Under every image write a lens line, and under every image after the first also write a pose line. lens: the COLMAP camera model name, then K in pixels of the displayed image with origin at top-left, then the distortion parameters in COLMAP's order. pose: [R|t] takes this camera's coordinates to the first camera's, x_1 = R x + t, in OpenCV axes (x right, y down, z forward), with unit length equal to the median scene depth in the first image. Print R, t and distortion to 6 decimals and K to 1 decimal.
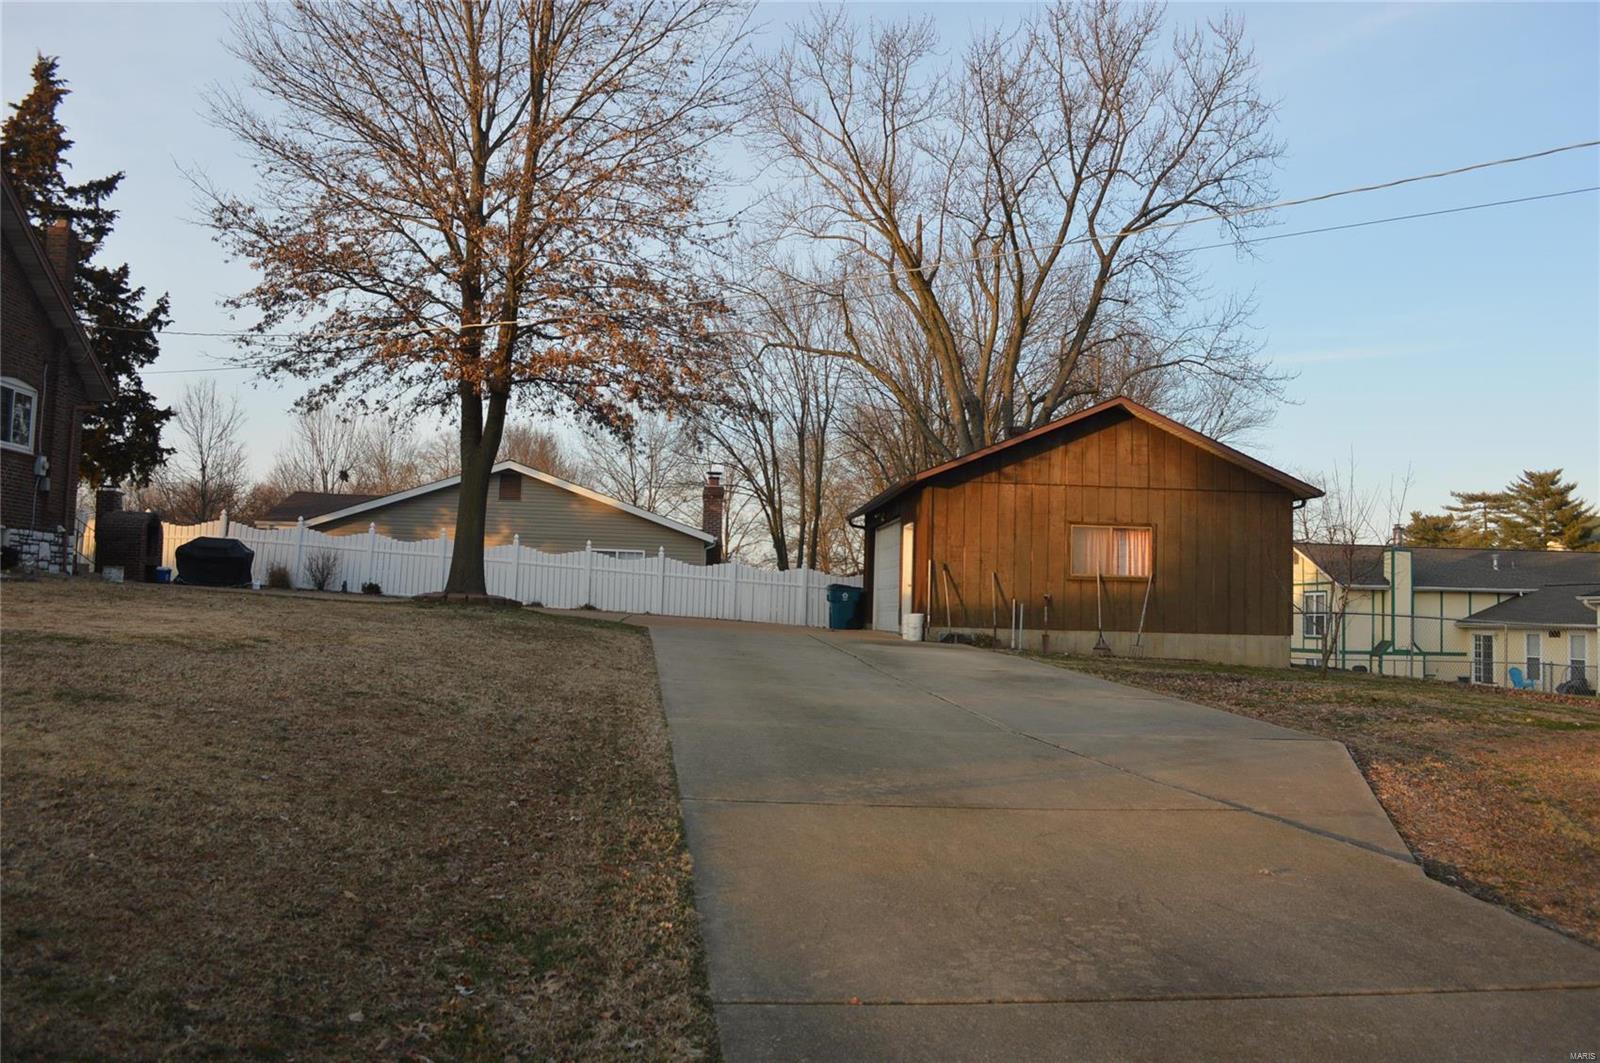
lens RADIAL K [[1314.5, 0, 799.5], [0, 1314.5, 542.7], [0, 0, 1]] dist [-0.071426, 0.004494]
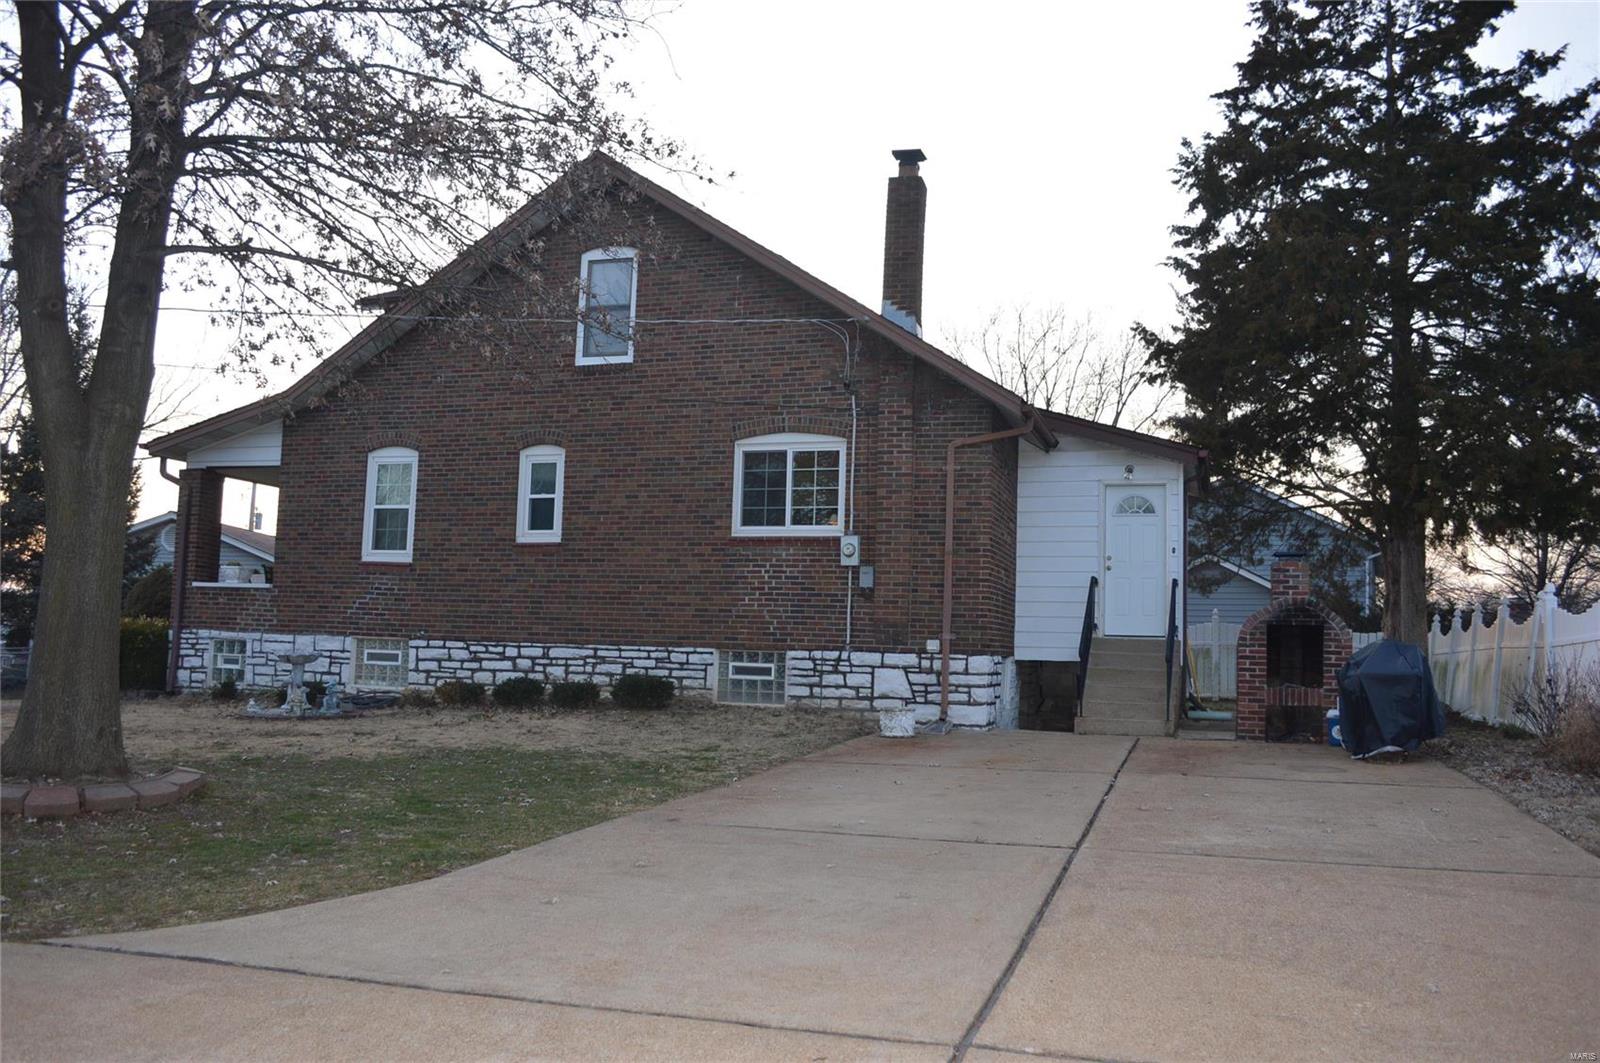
lens RADIAL K [[1314.5, 0, 793.1], [0, 1314.5, 538.0], [0, 0, 1]] dist [-0.071426, 0.004494]
pose [[-0.389610, -0.128933, -0.911910, 0.020348], [0.005081, 0.989836, -0.142122, 0.022156], [0.920966, -0.060006, -0.384995, 0.983318]]
